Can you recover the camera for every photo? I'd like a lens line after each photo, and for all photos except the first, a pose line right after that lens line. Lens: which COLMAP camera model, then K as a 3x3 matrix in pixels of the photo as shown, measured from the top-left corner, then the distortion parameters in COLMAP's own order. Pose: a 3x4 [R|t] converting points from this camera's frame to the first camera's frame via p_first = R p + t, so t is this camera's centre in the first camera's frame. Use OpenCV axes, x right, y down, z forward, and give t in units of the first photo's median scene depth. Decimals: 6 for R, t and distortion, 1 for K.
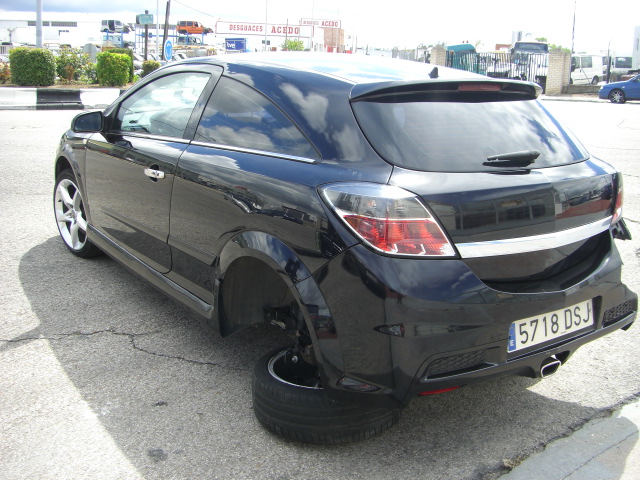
lens RADIAL K [[727.9, 0, 320.2], [0, 727.9, 228.2], [0, 0, 1]] dist [-0.183497, 0.099380]
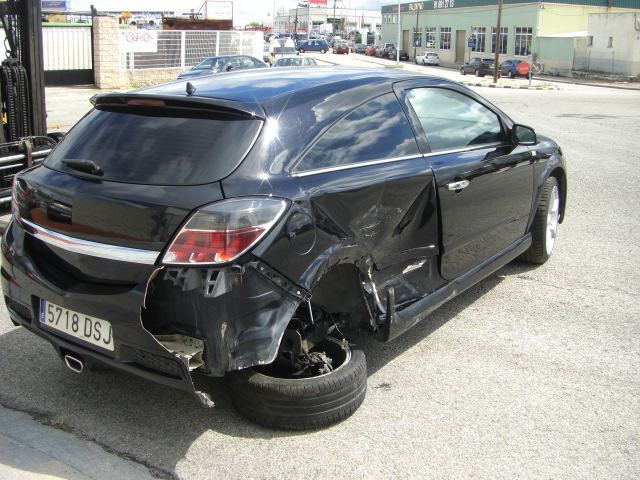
lens RADIAL K [[727.9, 0, 320.2], [0, 727.9, 228.2], [0, 0, 1]] dist [-0.183497, 0.099380]
pose [[0.324733, 0.204876, -0.923349, 1.365346], [-0.213182, 0.966990, 0.139586, -0.224335], [0.921467, 0.151513, 0.357690, 0.910170]]
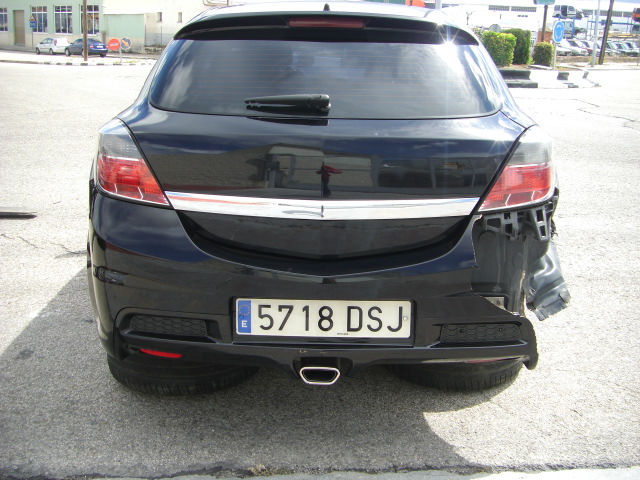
lens RADIAL K [[727.9, 0, 320.2], [0, 727.9, 228.2], [0, 0, 1]] dist [-0.183497, 0.099380]
pose [[0.808211, 0.142742, -0.571331, 0.744549], [-0.133050, 0.989354, 0.058968, -0.009914], [0.573666, 0.028357, 0.818599, 0.332575]]
